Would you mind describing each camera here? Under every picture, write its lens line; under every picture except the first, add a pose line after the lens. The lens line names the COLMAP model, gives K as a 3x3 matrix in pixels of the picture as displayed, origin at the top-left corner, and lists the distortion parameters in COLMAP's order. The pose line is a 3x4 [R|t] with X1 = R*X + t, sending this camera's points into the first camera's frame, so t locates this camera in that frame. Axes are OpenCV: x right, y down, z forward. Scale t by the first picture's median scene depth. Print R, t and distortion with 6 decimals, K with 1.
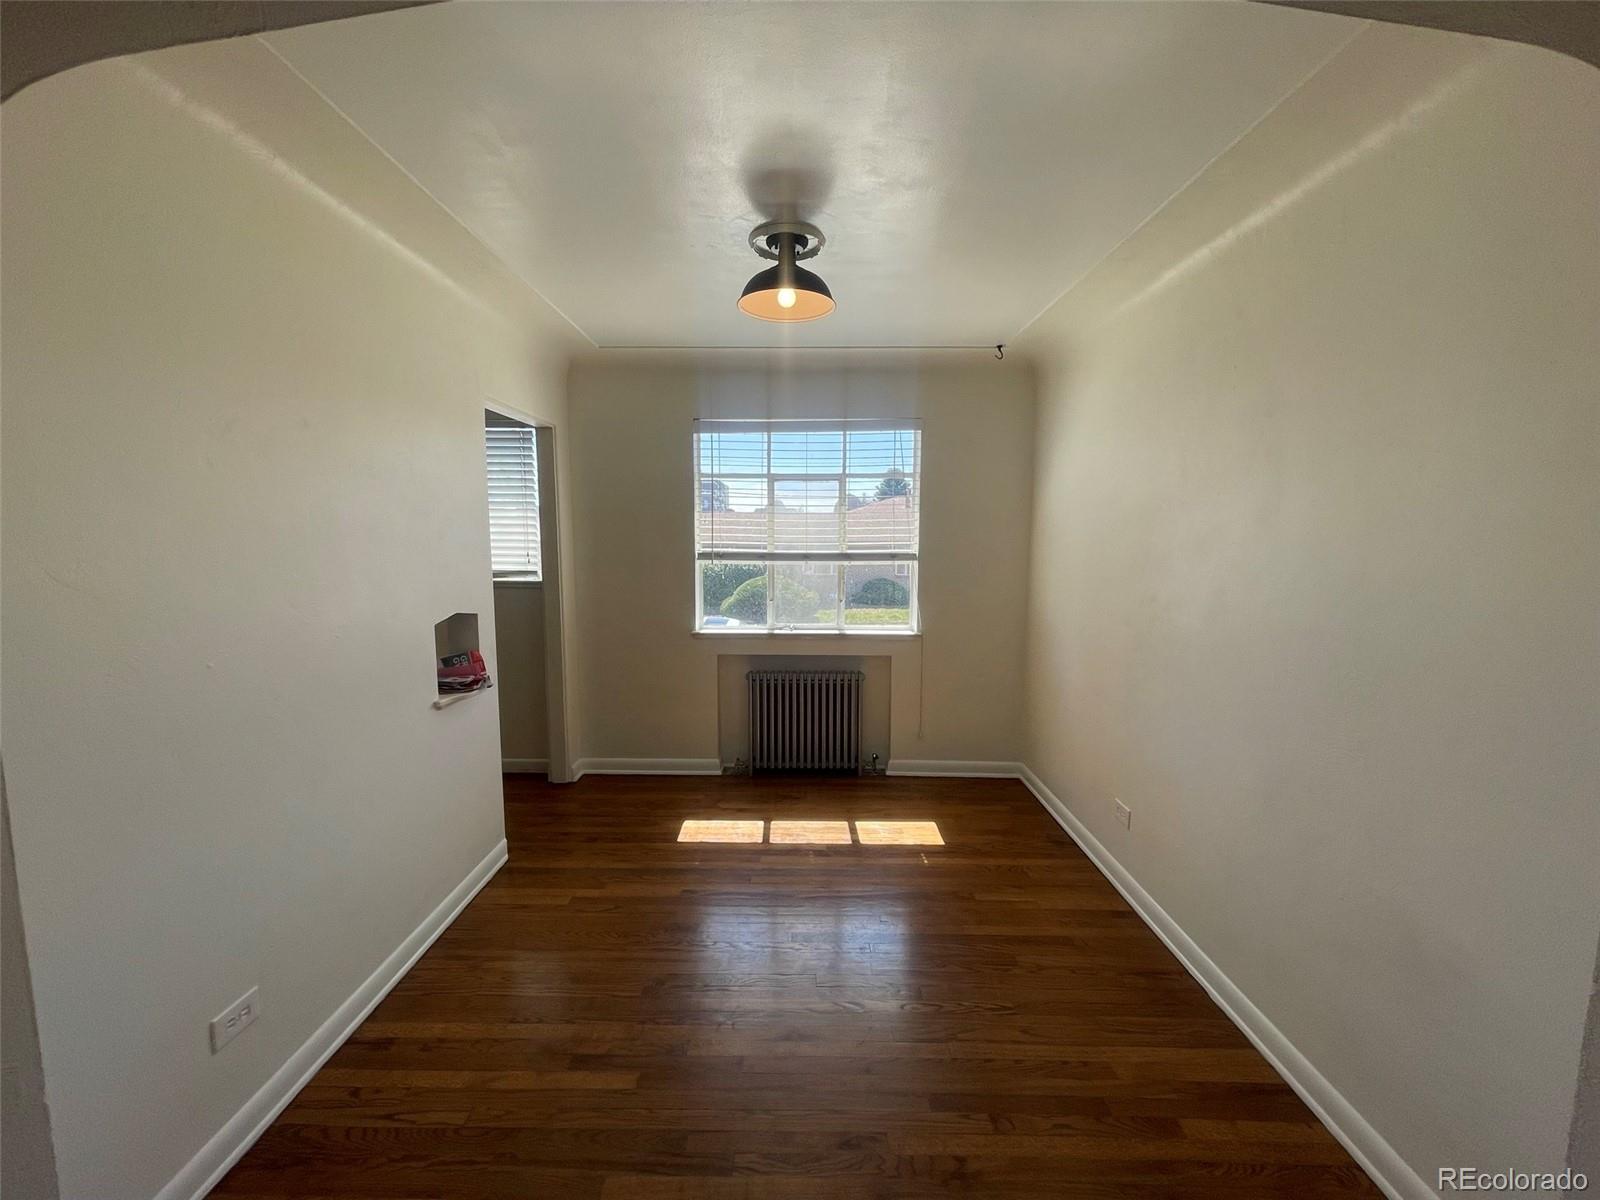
lens RADIAL K [[646.6, 0, 801.8], [0, 646.6, 600.5], [0, 0, 1]] dist [0.000387, 0.003131]
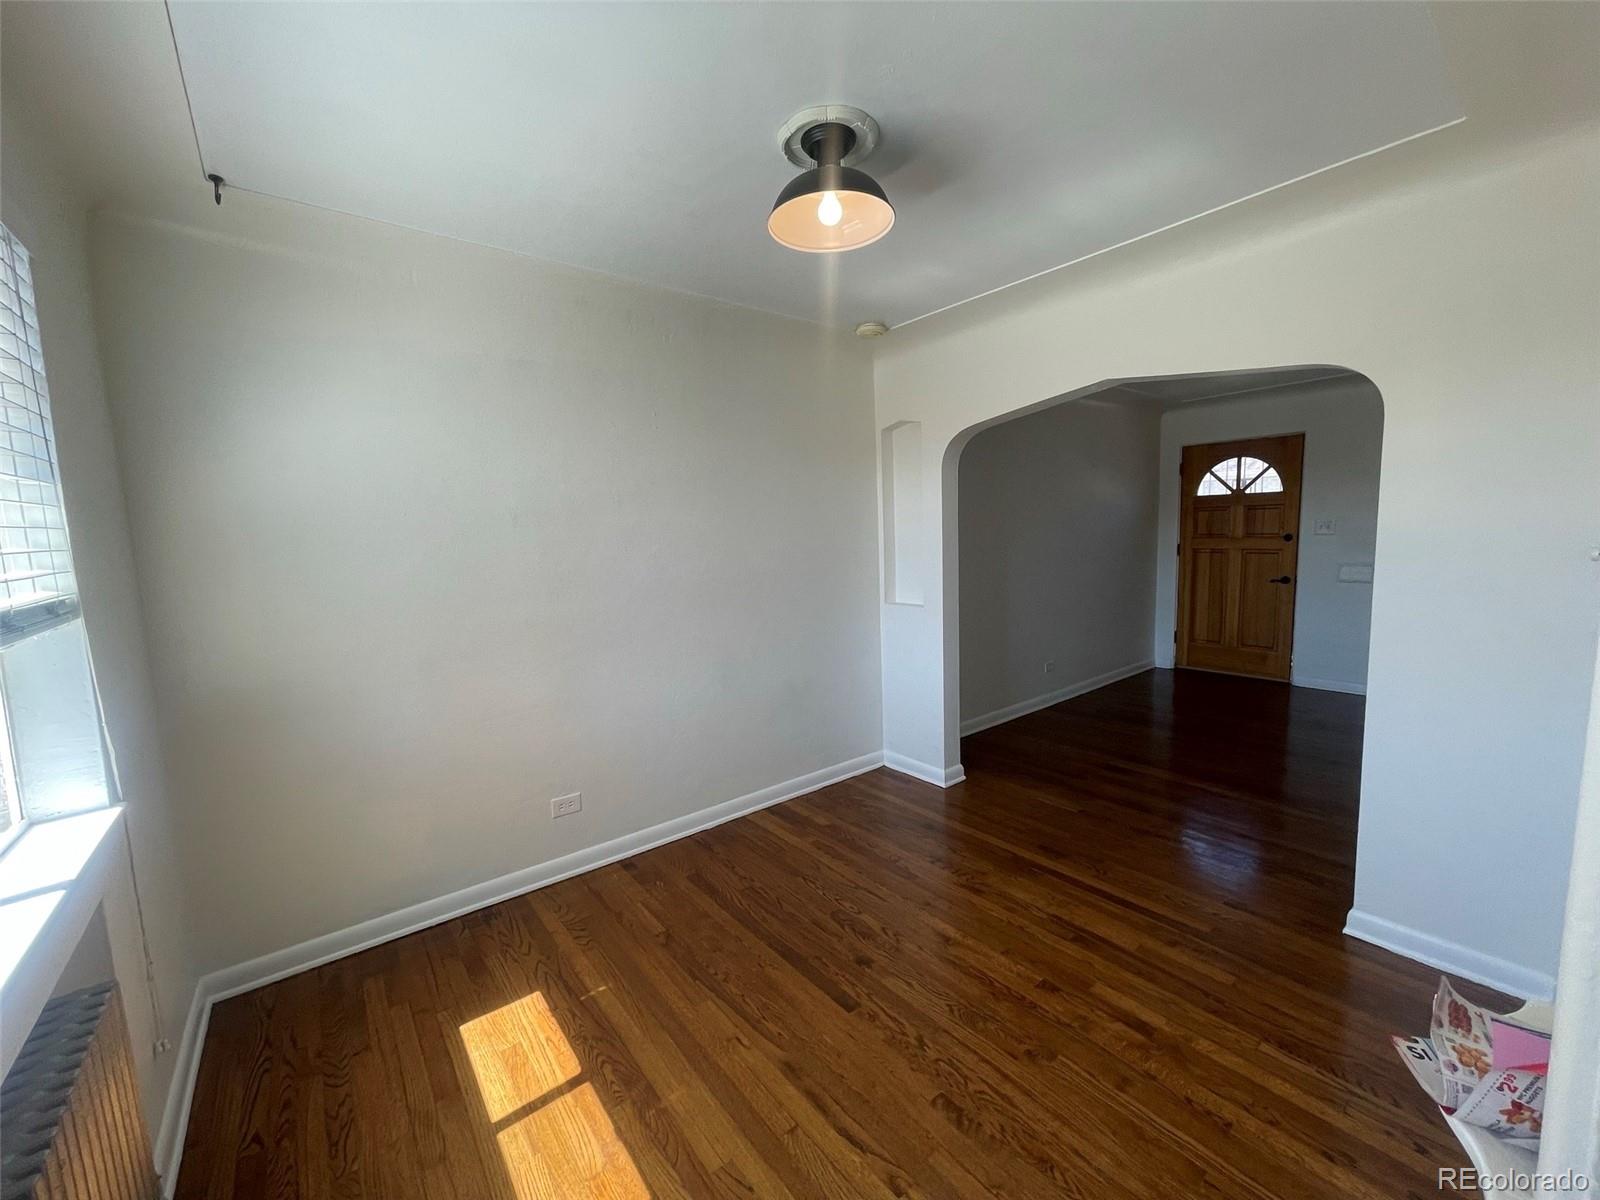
lens RADIAL K [[646.6, 0, 805.9], [0, 646.6, 608.6], [0, 0, 1]] dist [0.000387, 0.003131]
pose [[-0.629020, -0.078257, 0.773440, -0.555277], [0.113920, 0.974900, 0.191290, -0.132992], [-0.768997, 0.208435, -0.604316, 1.407773]]
